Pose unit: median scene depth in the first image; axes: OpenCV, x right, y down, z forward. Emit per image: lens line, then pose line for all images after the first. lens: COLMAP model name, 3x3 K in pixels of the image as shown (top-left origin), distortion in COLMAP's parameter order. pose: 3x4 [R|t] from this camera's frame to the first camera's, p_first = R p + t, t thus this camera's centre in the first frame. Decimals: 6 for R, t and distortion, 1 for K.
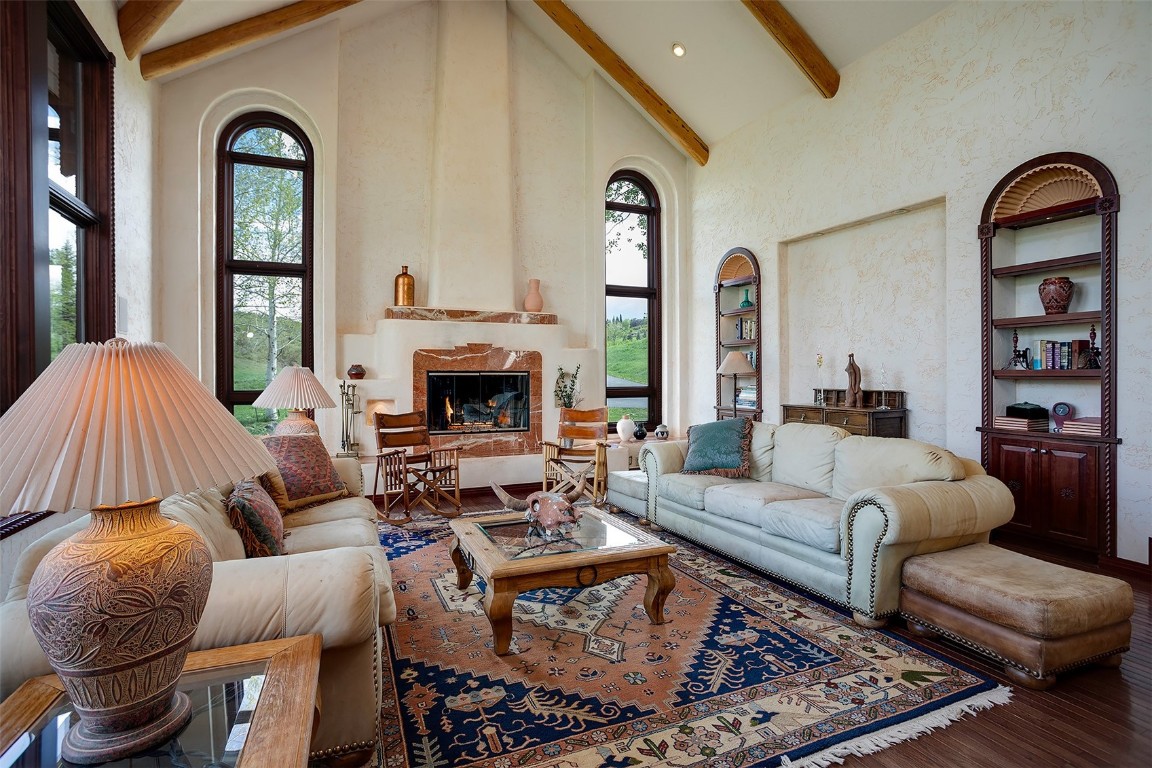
lens RADIAL K [[553.4, 0, 572.6], [0, 553.4, 376.5], [0, 0, 1]] dist [-0.031304, 0.000777]
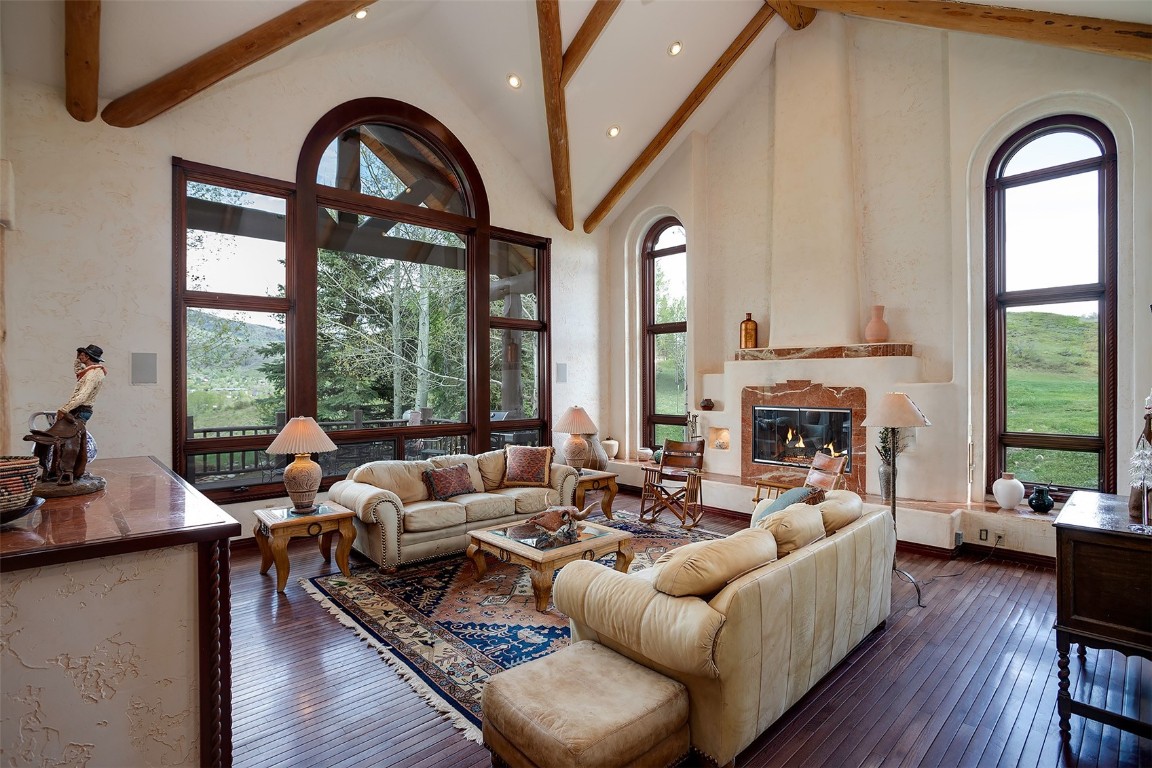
lens RADIAL K [[553.4, 0, 574.8], [0, 553.4, 387.2], [0, 0, 1]] dist [-0.031304, 0.000777]
pose [[0.336739, 0.017354, -0.941438, 1.617259], [0.000008, 0.999830, 0.018433, -0.163152], [0.941598, -0.006214, 0.336682, 0.655481]]
